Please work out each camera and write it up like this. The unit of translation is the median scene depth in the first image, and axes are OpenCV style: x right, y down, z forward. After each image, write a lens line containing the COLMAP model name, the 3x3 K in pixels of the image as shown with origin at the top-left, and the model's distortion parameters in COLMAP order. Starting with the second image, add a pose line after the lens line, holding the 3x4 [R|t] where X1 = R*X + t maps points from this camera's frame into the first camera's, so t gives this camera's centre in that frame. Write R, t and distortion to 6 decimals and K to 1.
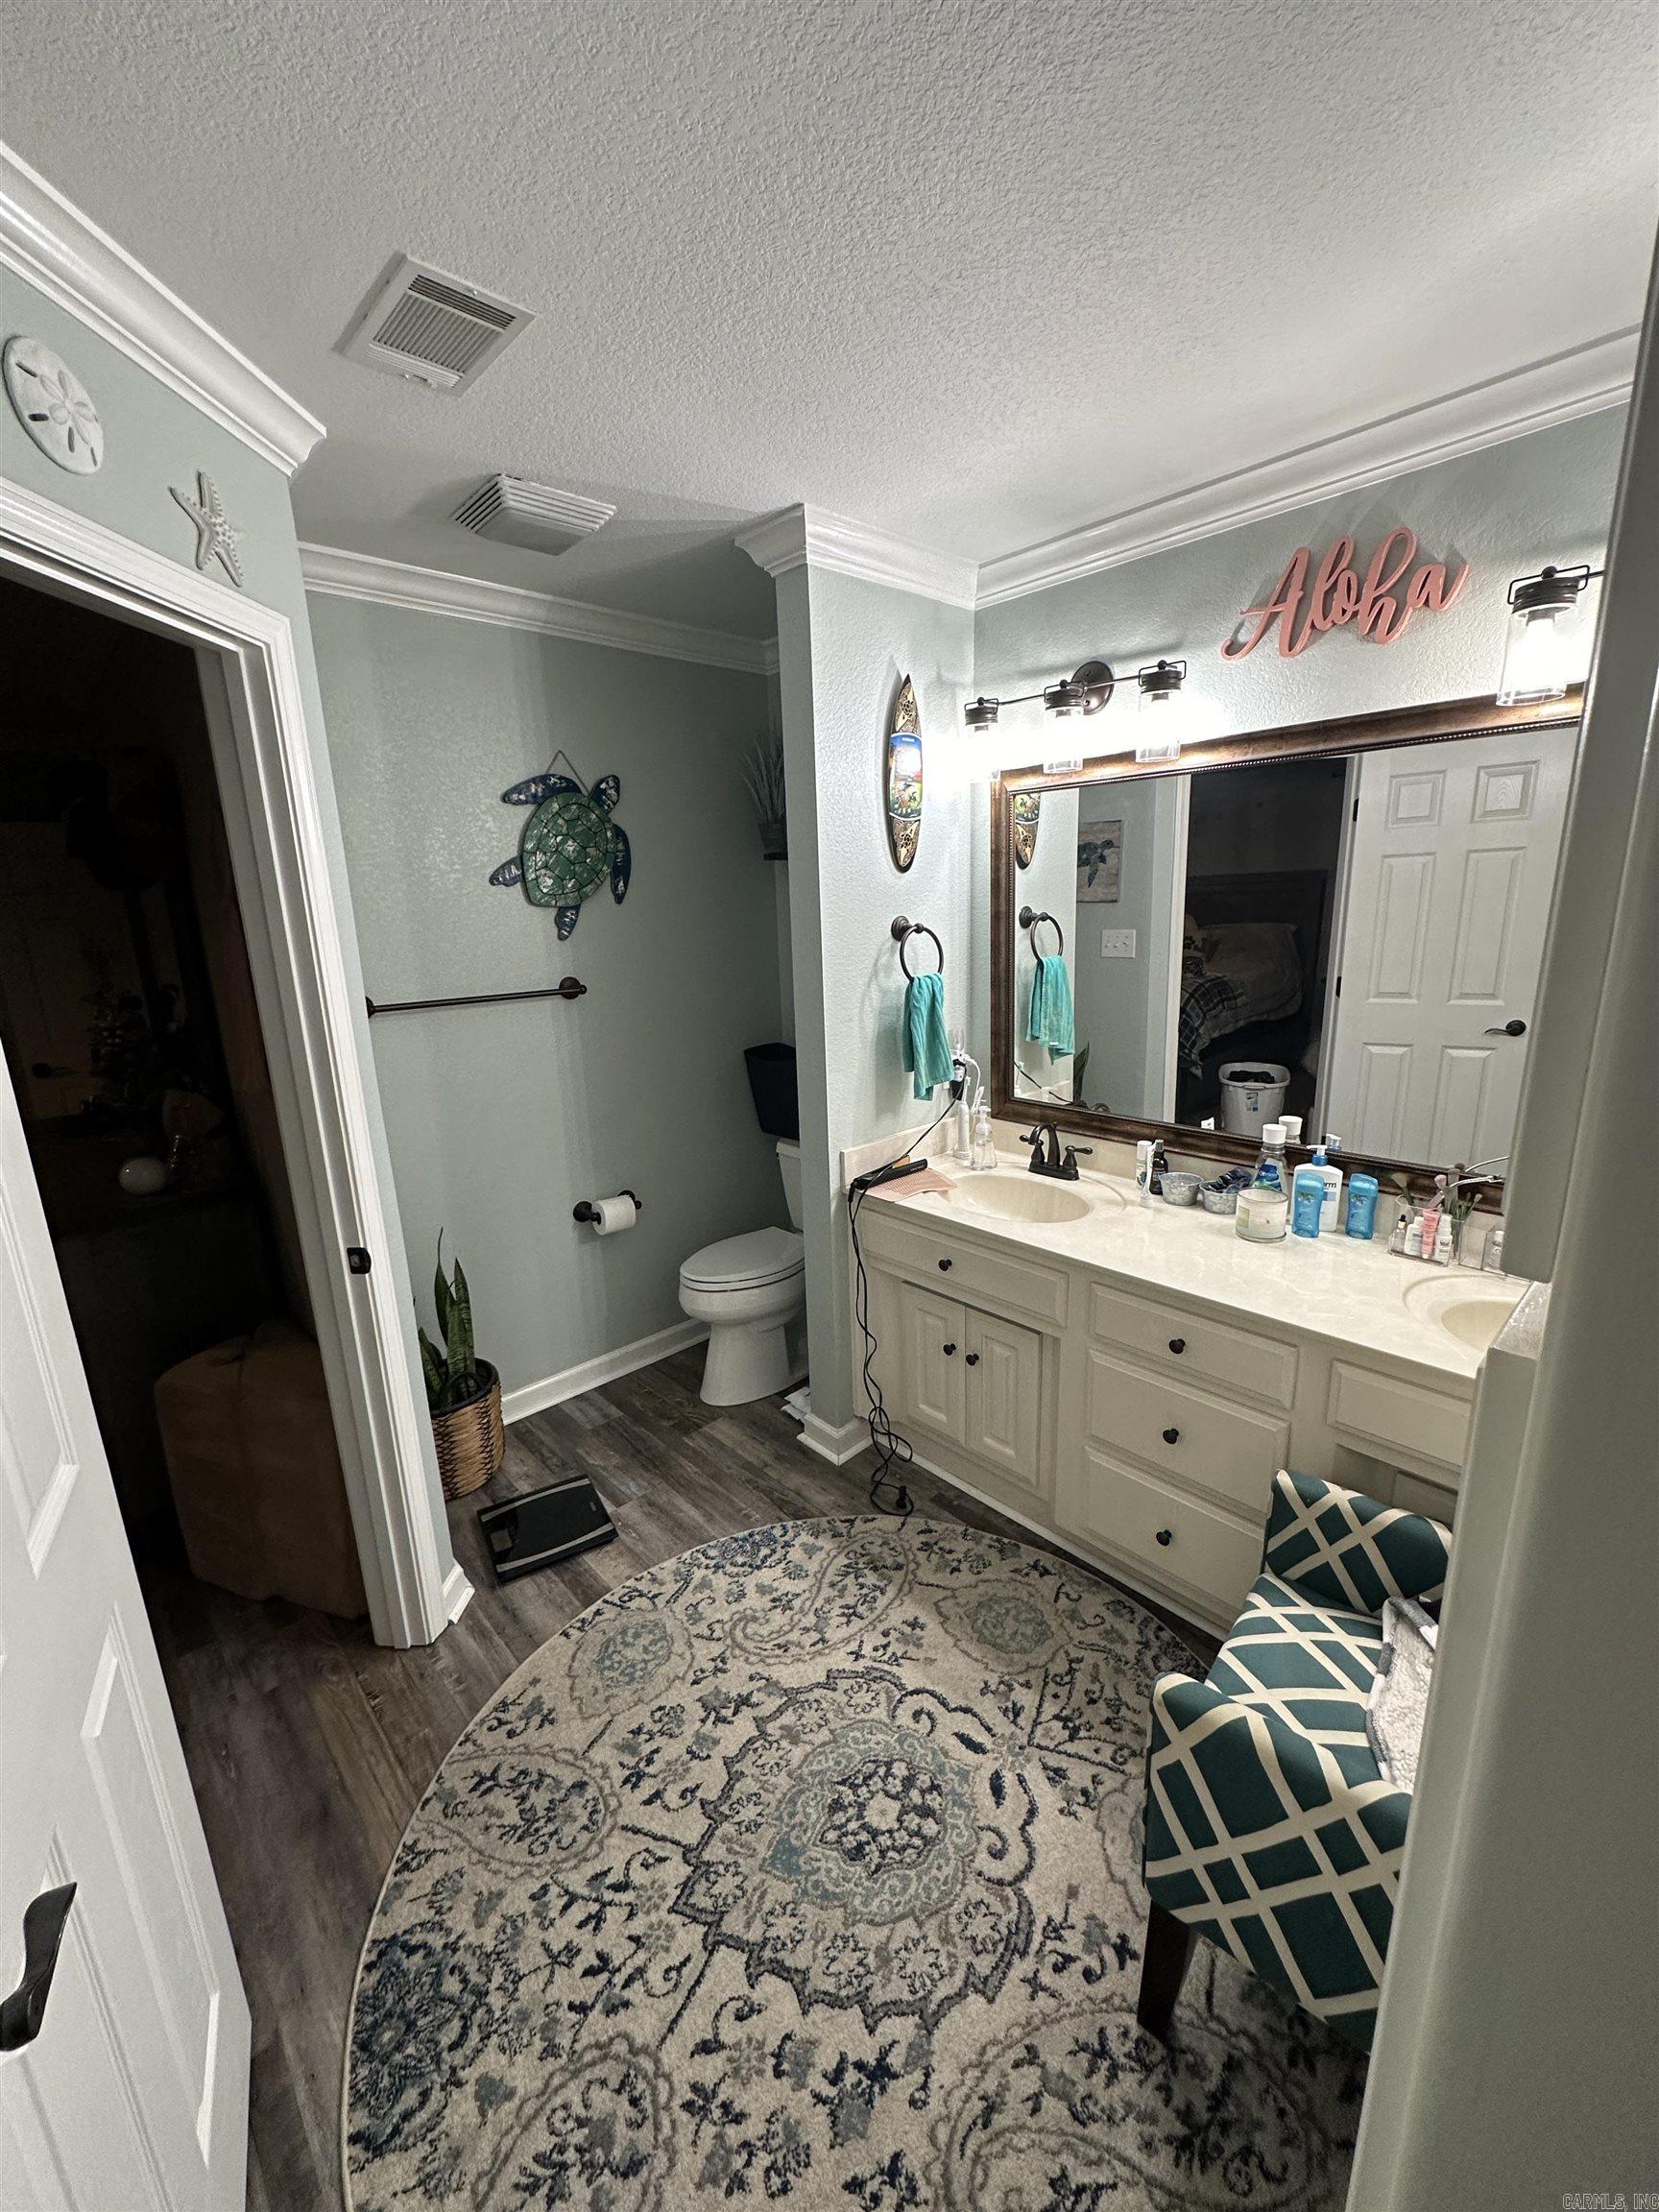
lens RADIAL K [[885.3, 0, 829.2], [0, 885.3, 1105.2], [0, 0, 1]] dist [0.000282, 0.000931]
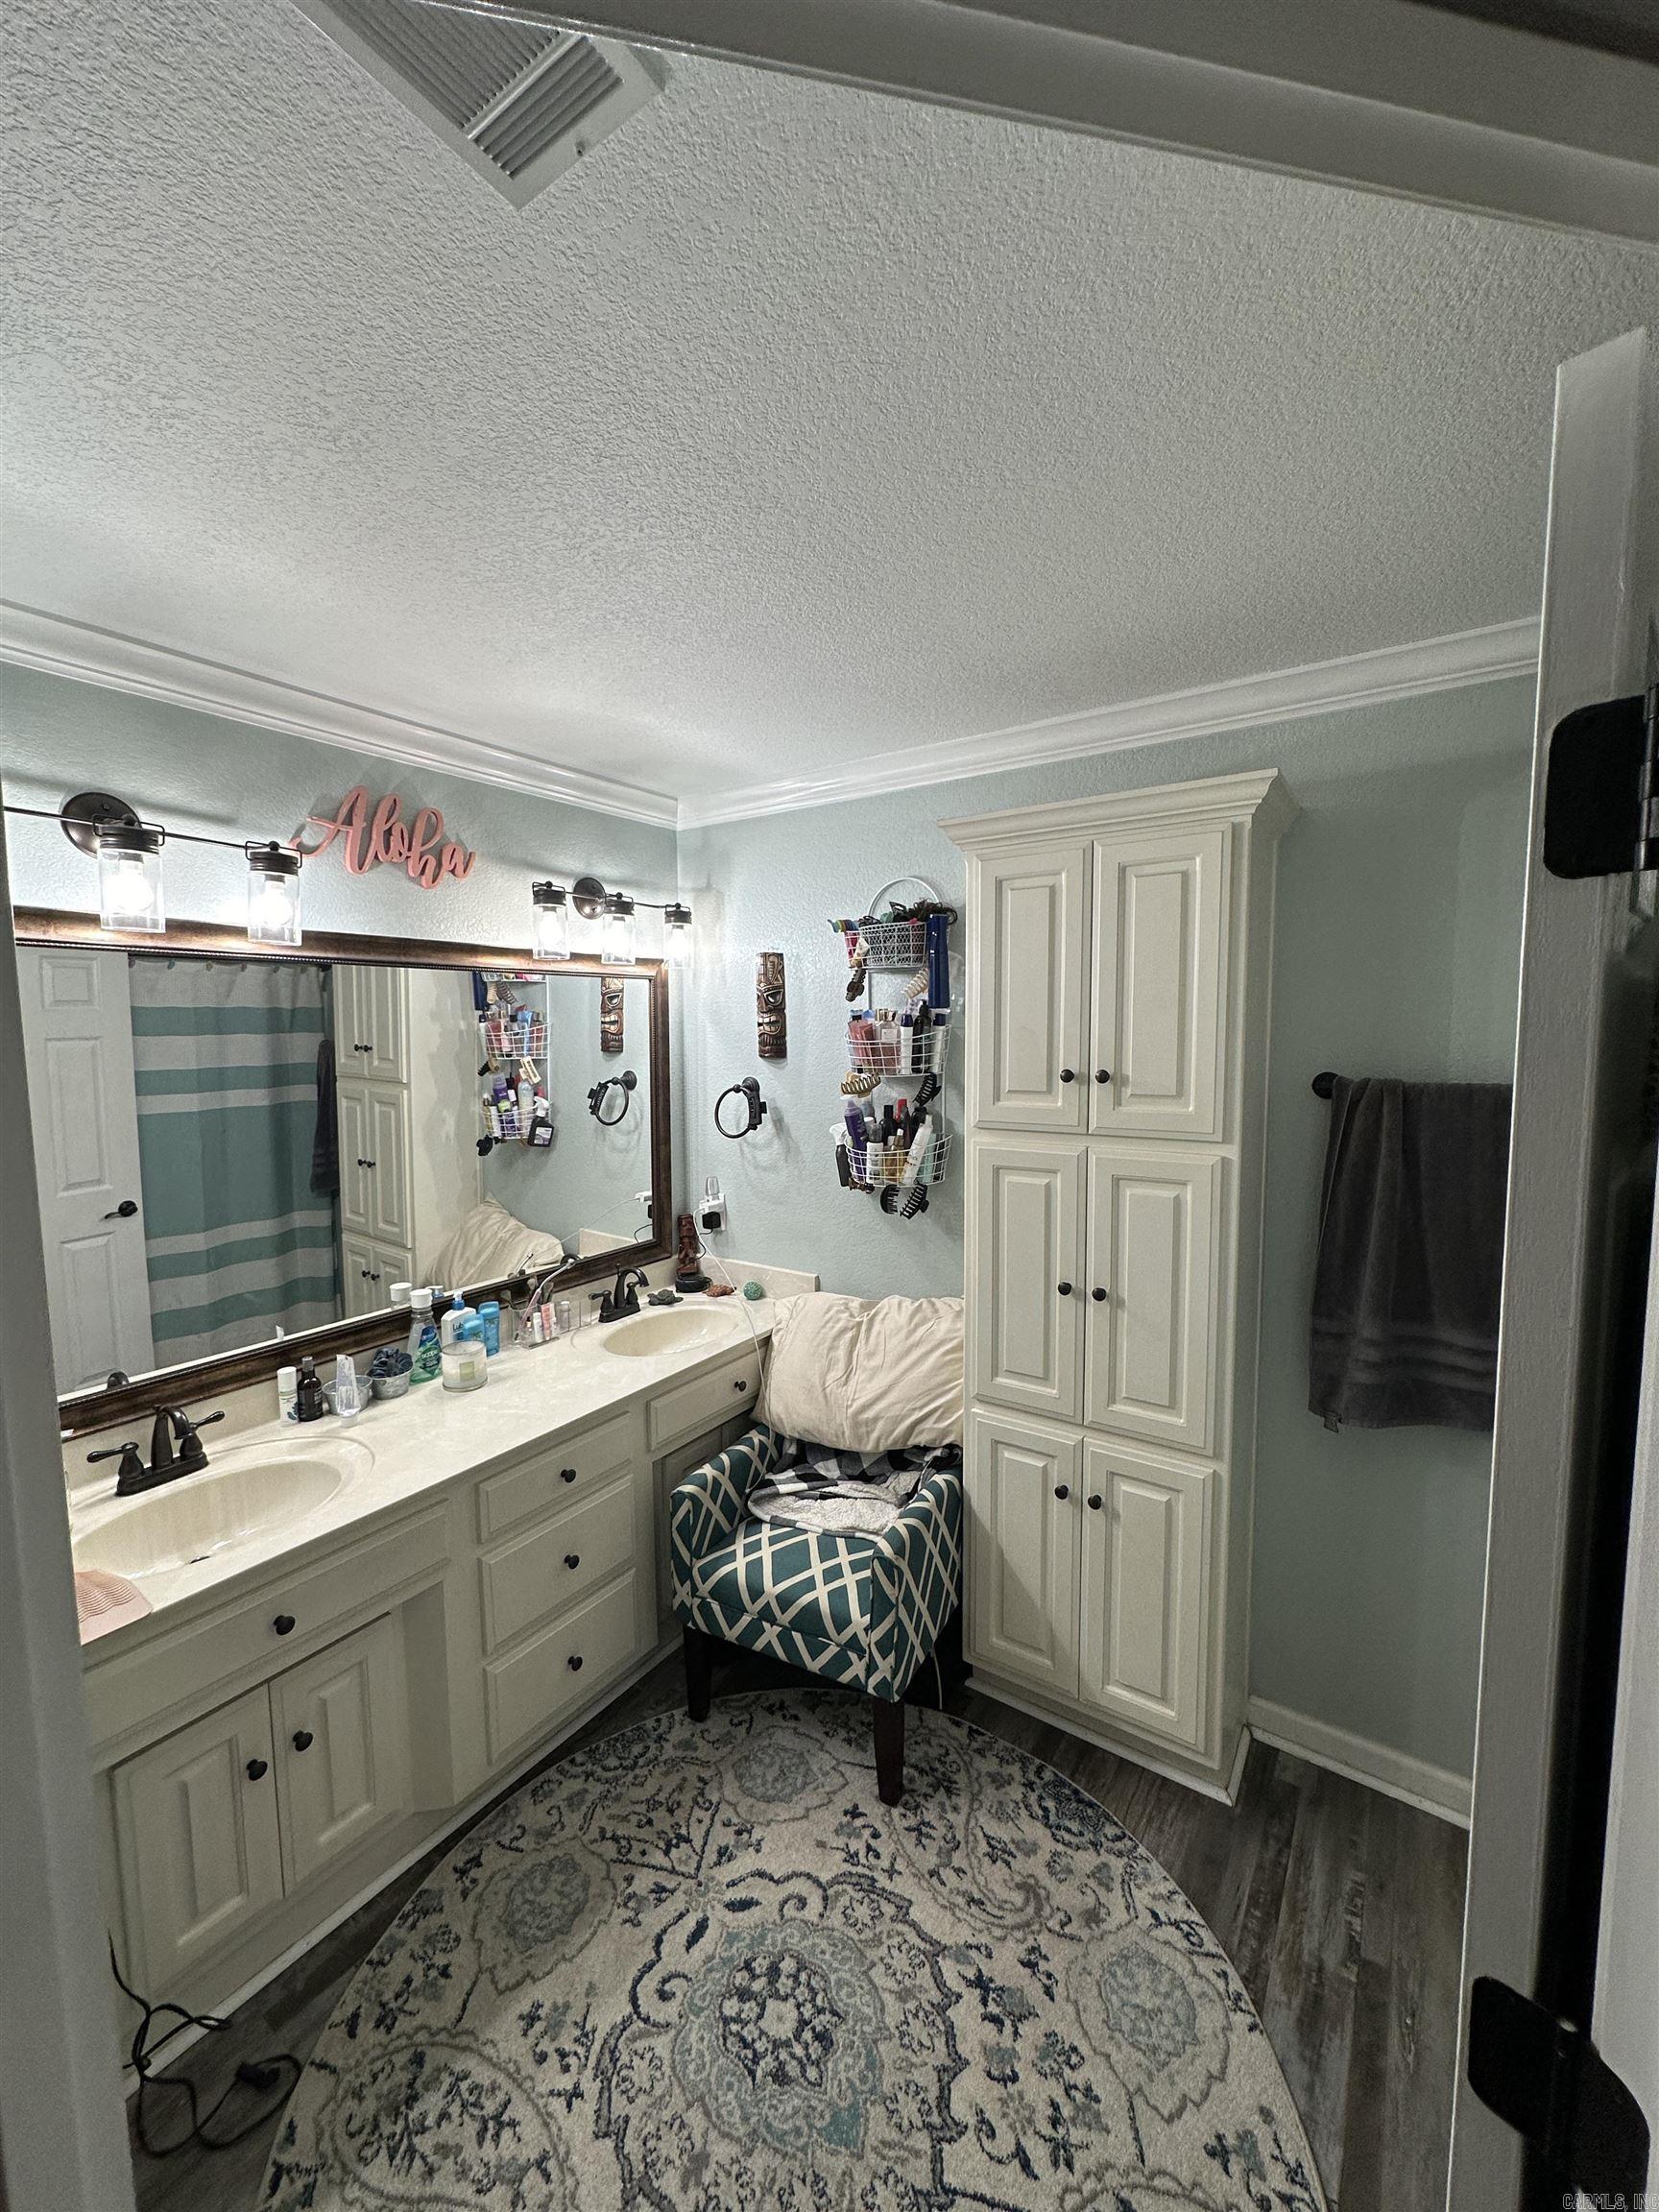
lens RADIAL K [[885.3, 0, 827.5], [0, 885.3, 1106.9], [0, 0, 1]] dist [0.000282, 0.000931]
pose [[-0.212804, -0.048742, 0.975878, -0.833114], [0.240387, 0.965446, 0.100640, -0.235840], [-0.947063, 0.256005, -0.193734, 0.879547]]
